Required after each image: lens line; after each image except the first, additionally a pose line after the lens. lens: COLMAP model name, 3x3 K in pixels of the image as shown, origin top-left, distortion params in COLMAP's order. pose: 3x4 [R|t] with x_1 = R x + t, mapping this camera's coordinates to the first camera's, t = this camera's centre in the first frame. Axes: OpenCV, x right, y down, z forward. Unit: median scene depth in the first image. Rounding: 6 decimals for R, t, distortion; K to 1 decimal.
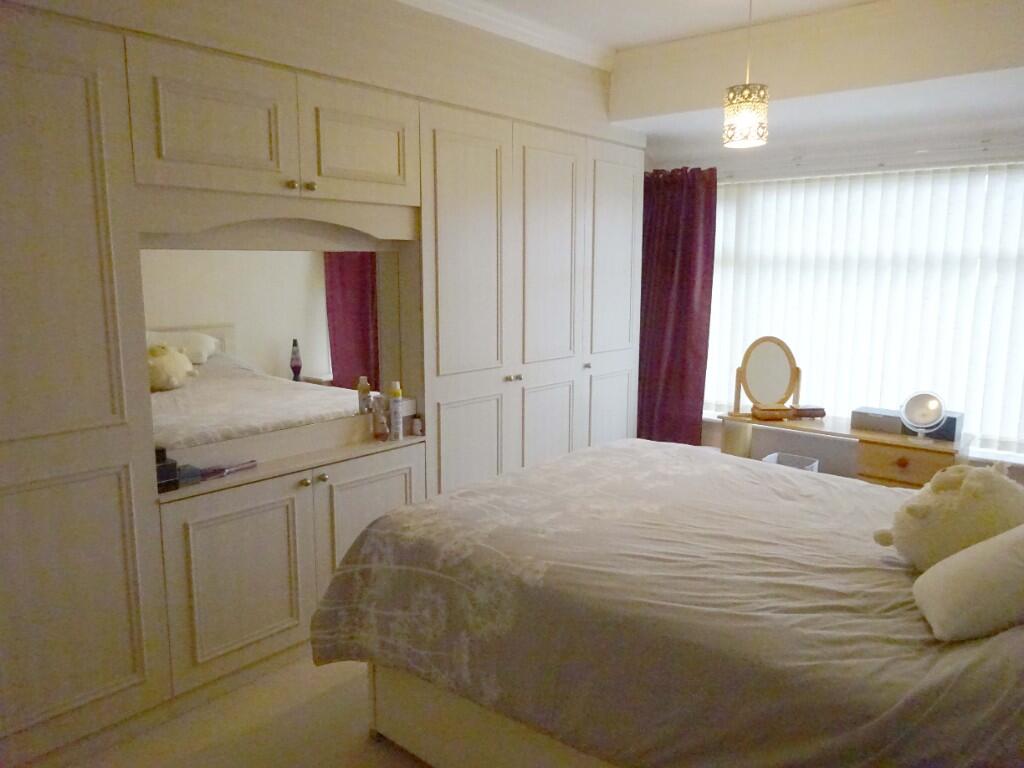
lens RADIAL K [[751.1, 0, 513.6], [0, 751.1, 386.3], [0, 0, 1]] dist [-0.012984, 0.010070]
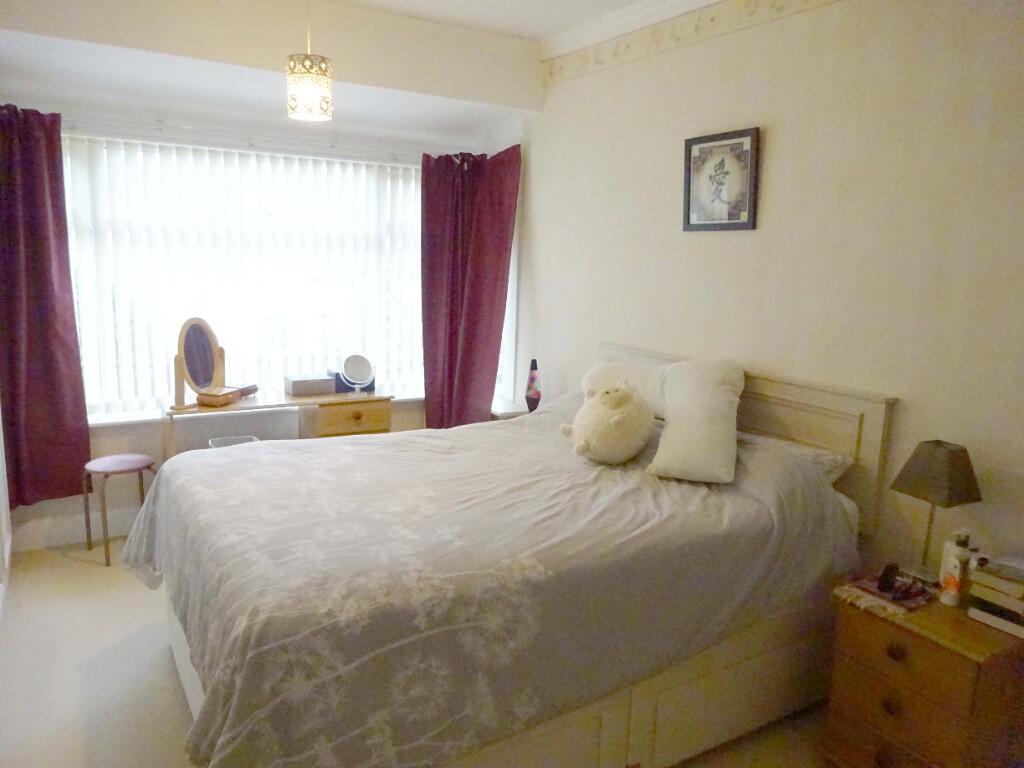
lens RADIAL K [[751.1, 0, 513.5], [0, 751.1, 383.5], [0, 0, 1]] dist [-0.012984, 0.010070]
pose [[0.312064, -0.157090, 0.936984, -0.709783], [0.122116, 0.984687, 0.124417, -0.091328], [-0.942180, 0.075594, 0.326469, 0.577175]]
